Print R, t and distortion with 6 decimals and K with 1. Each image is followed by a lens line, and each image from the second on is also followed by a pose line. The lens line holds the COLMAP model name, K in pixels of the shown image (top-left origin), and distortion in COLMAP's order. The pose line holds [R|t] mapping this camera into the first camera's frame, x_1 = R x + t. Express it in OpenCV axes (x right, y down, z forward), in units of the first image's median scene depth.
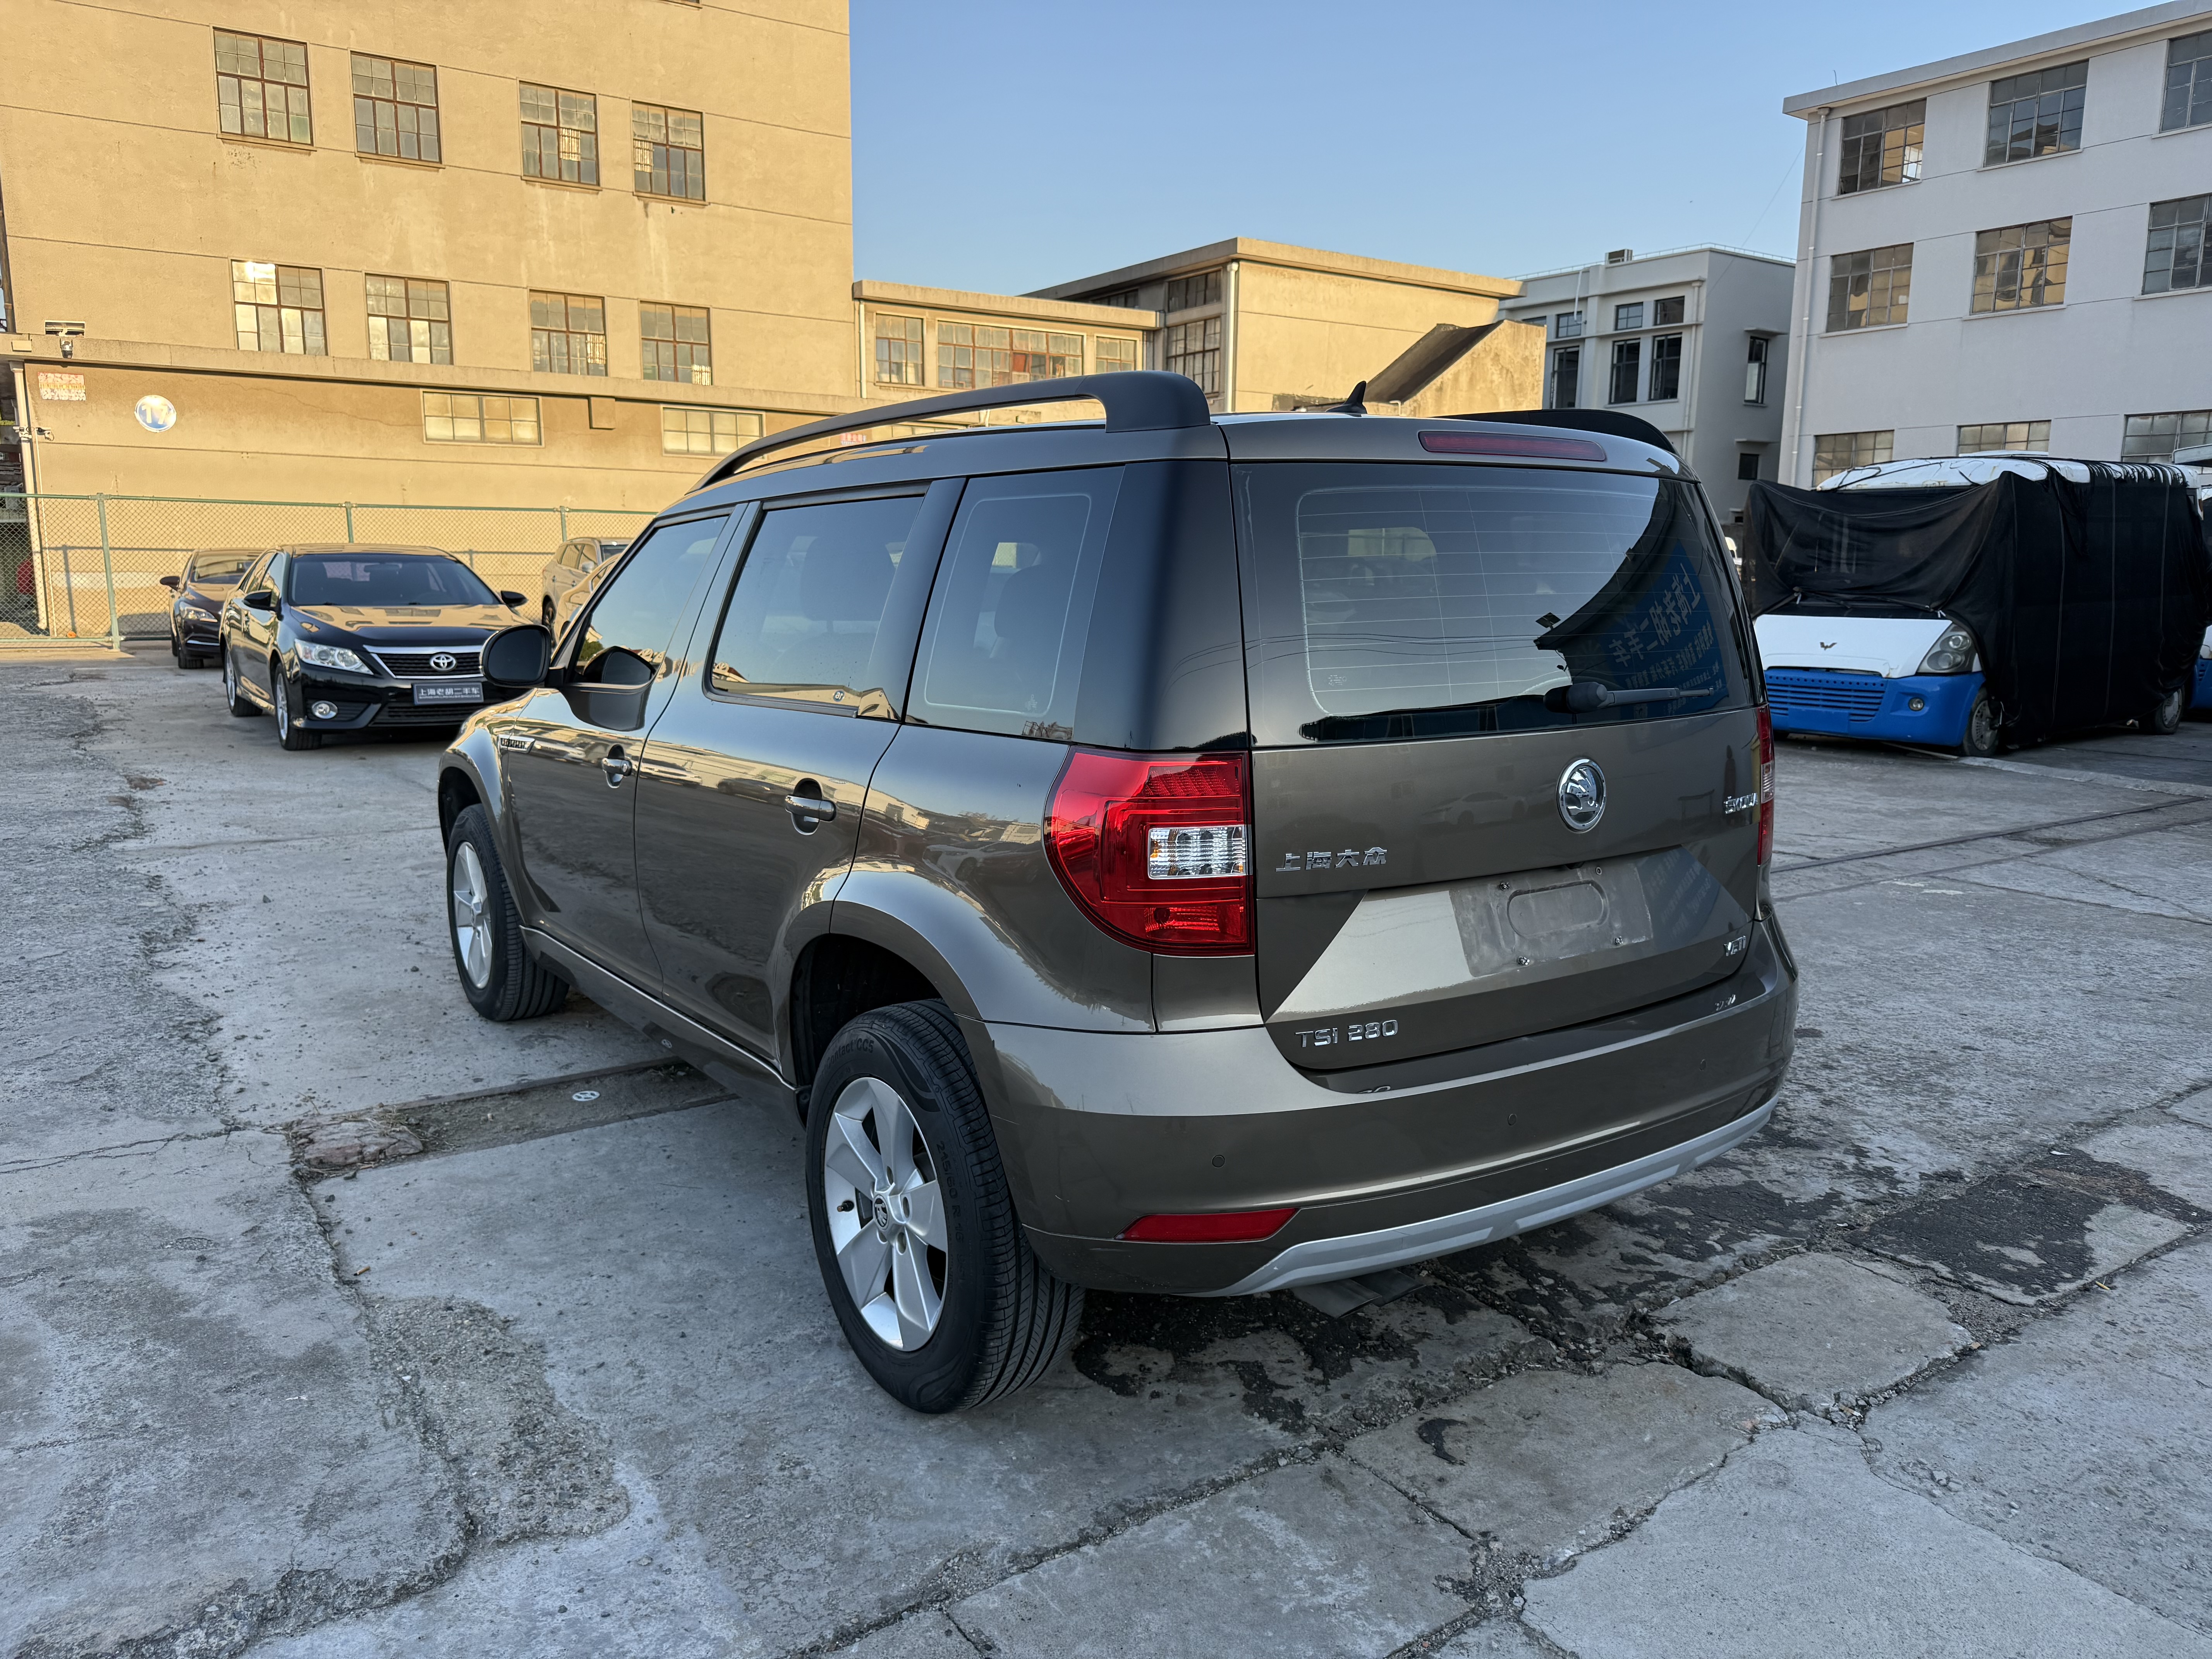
lens RADIAL K [[1562.0, 0, 1108.7], [0, 1562.0, 832.9], [0, 0, 1]] dist [0.018497, -0.027538]
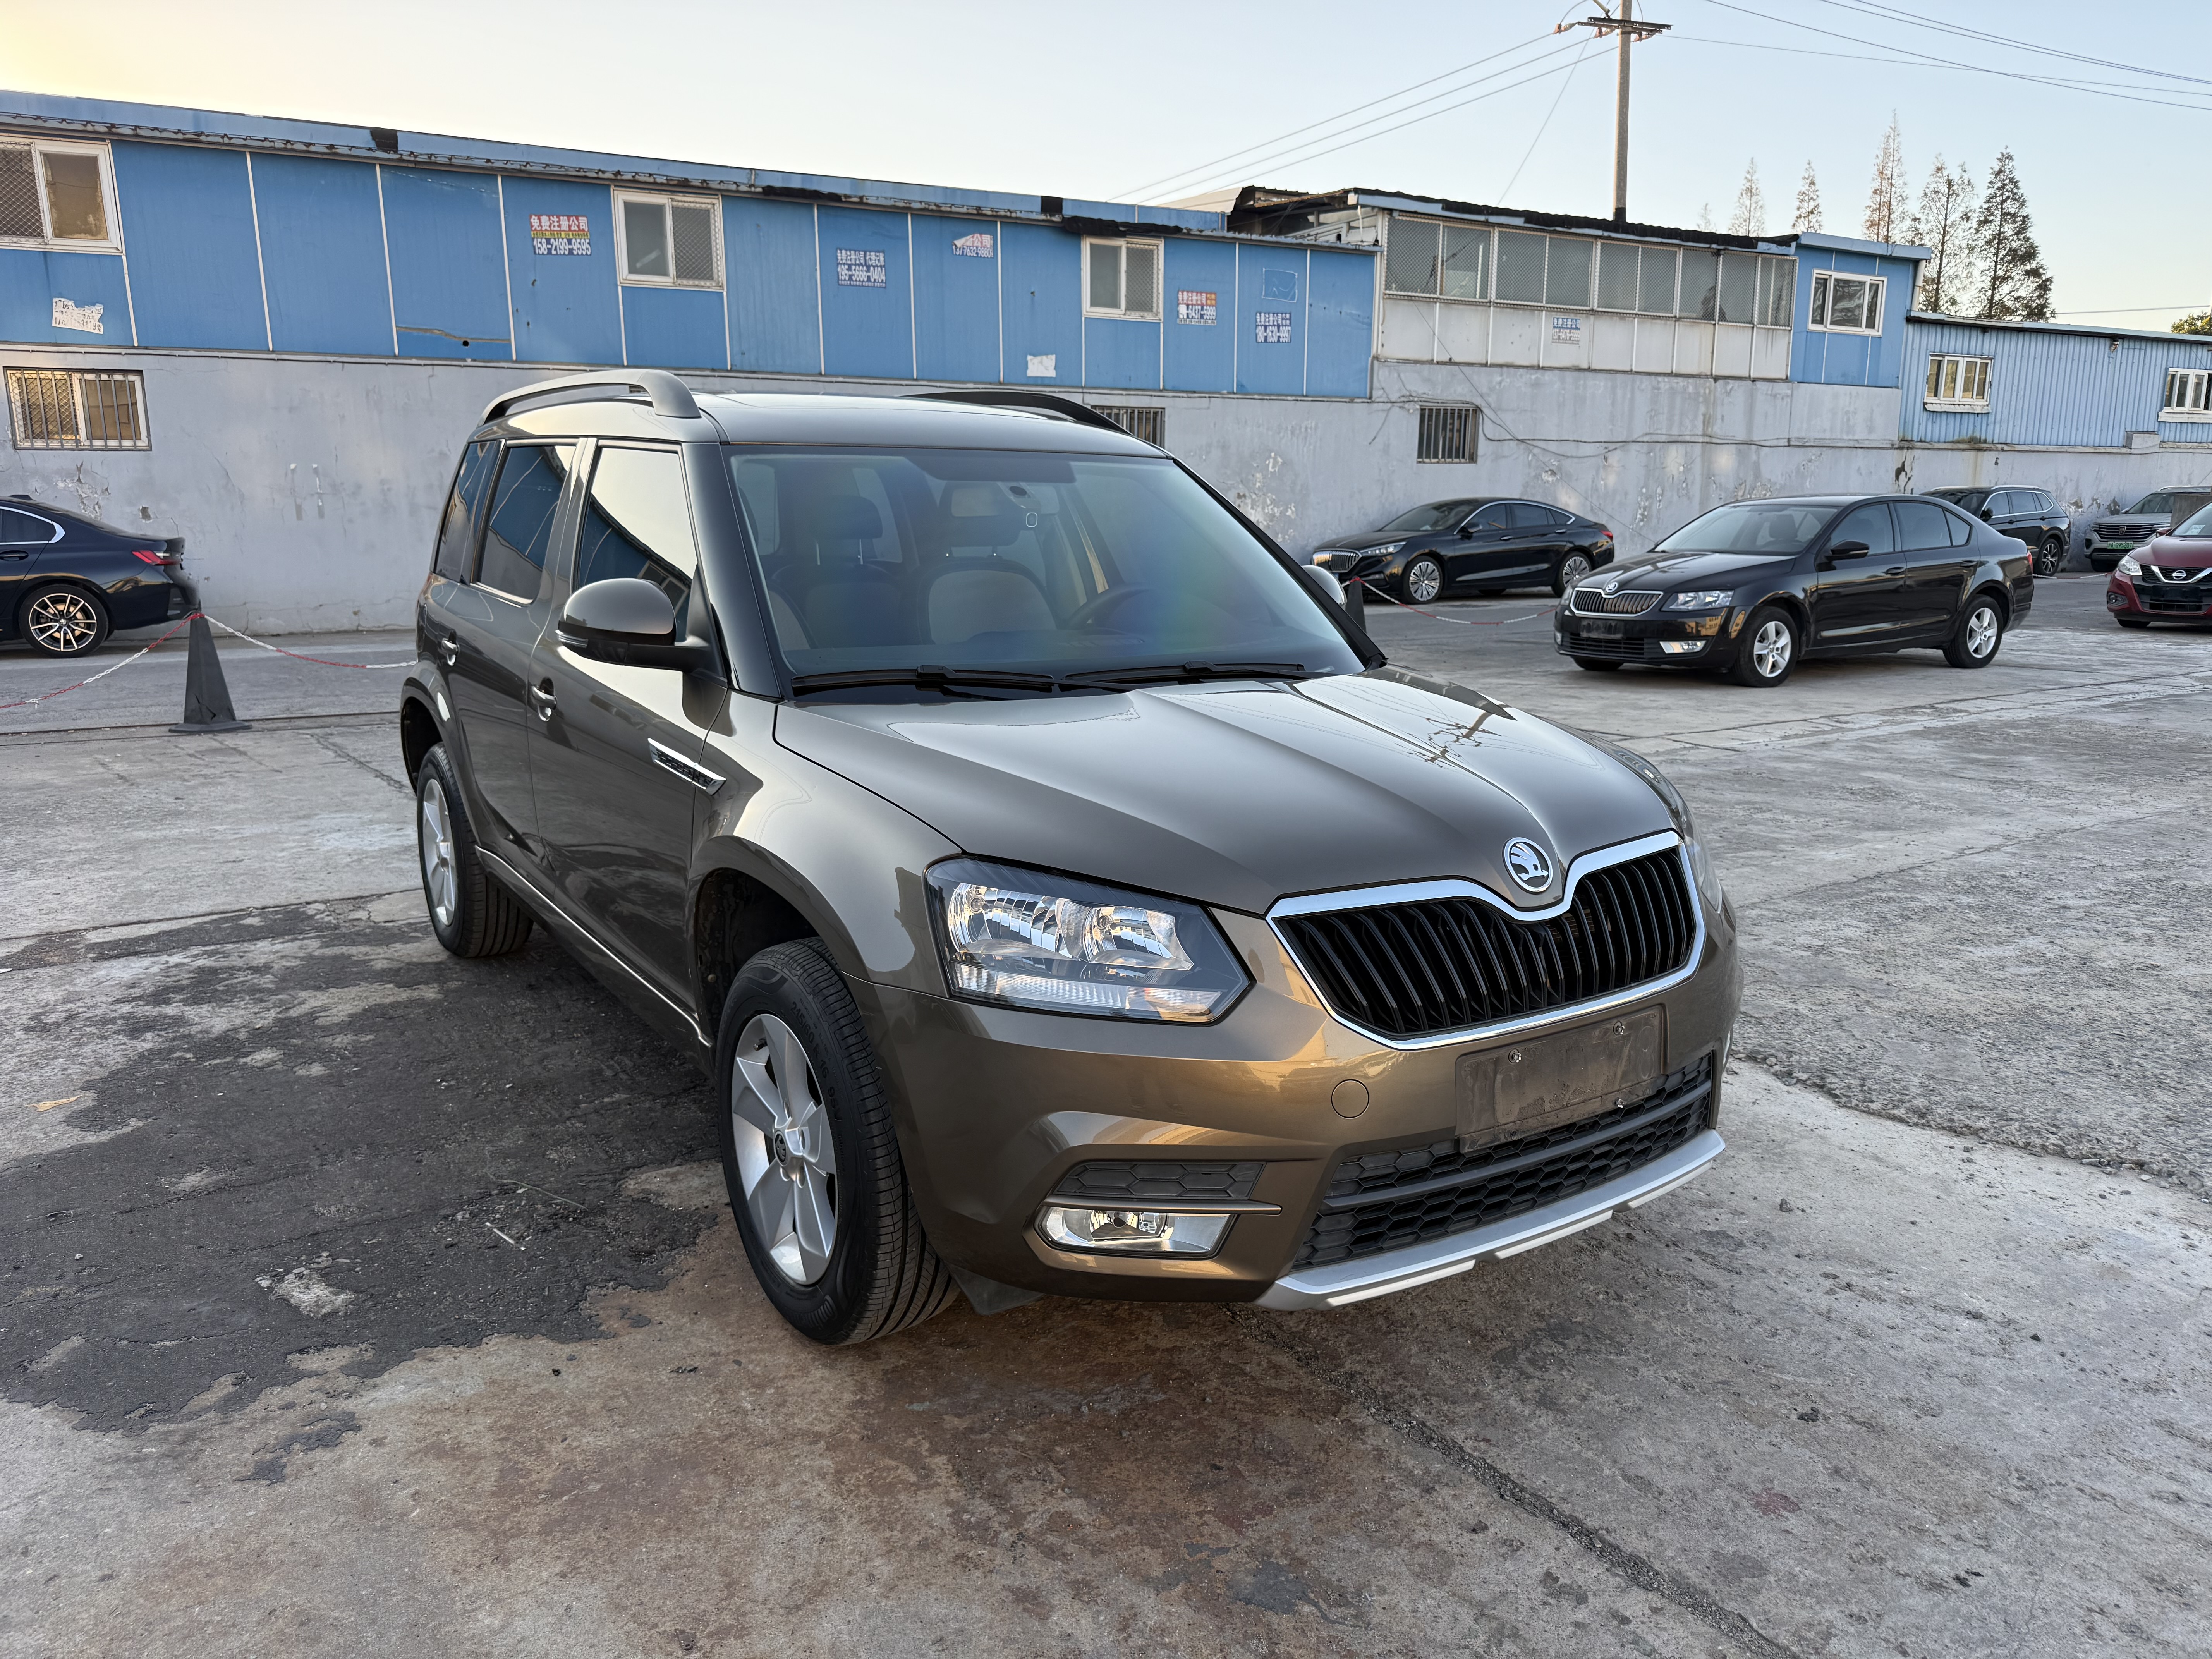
lens RADIAL K [[1562.0, 0, 1111.5], [0, 1562.0, 836.6], [0, 0, 1]] dist [0.018497, -0.027538]
pose [[-0.999784, -0.015419, 0.013952, -0.318764], [-0.009077, 0.927263, 0.374300, -0.417578], [-0.018709, 0.374093, -0.927203, 2.426078]]
